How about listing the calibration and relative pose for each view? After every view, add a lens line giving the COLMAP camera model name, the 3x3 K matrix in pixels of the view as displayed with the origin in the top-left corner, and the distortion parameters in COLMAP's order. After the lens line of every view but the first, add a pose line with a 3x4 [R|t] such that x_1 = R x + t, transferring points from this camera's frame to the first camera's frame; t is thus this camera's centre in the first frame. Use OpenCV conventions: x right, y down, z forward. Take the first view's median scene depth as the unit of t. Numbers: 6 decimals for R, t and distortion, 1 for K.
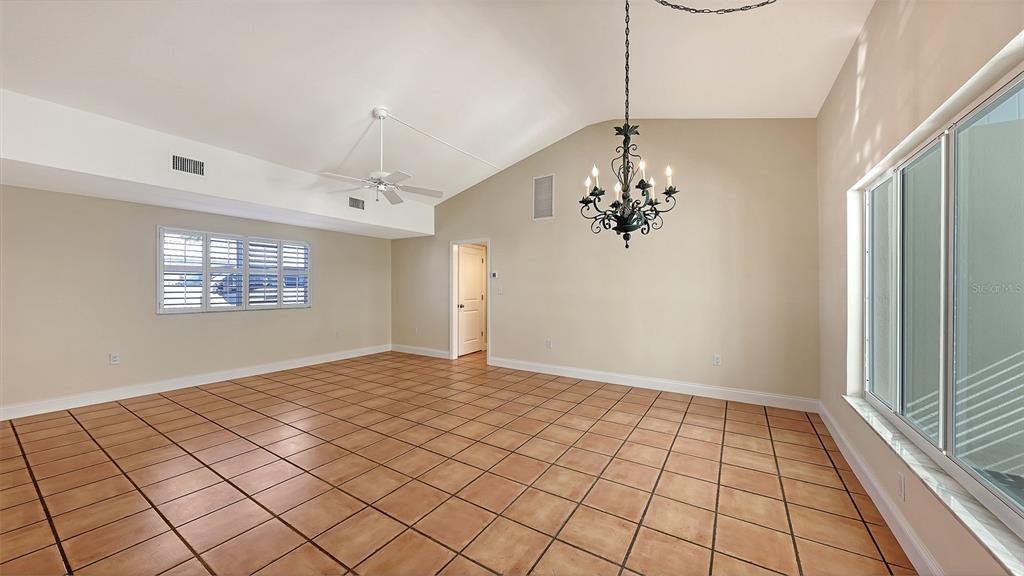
lens RADIAL K [[352.6, 0, 512.0], [0, 352.6, 288.0], [0, 0, 1]] dist [0.001390, 0.000040]
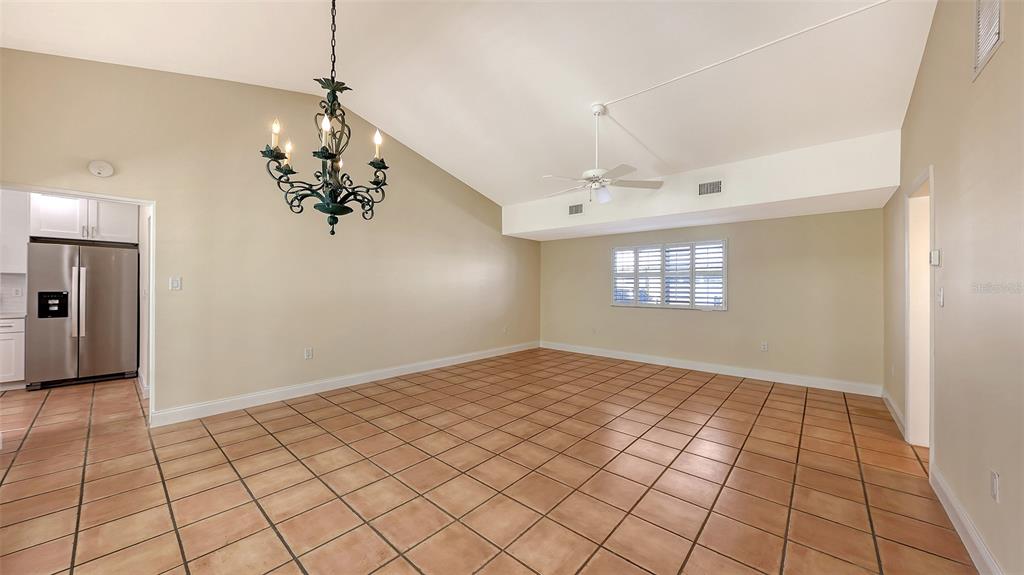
lens RADIAL K [[352.6, 0, 512.0], [0, 352.6, 287.5], [0, 0, 1]] dist [0.001390, 0.000040]
pose [[-0.151345, -0.001893, -0.988479, 0.511313], [-0.008707, 0.999962, -0.000582, 0.000382], [0.988443, 0.008519, -0.151355, 0.745888]]
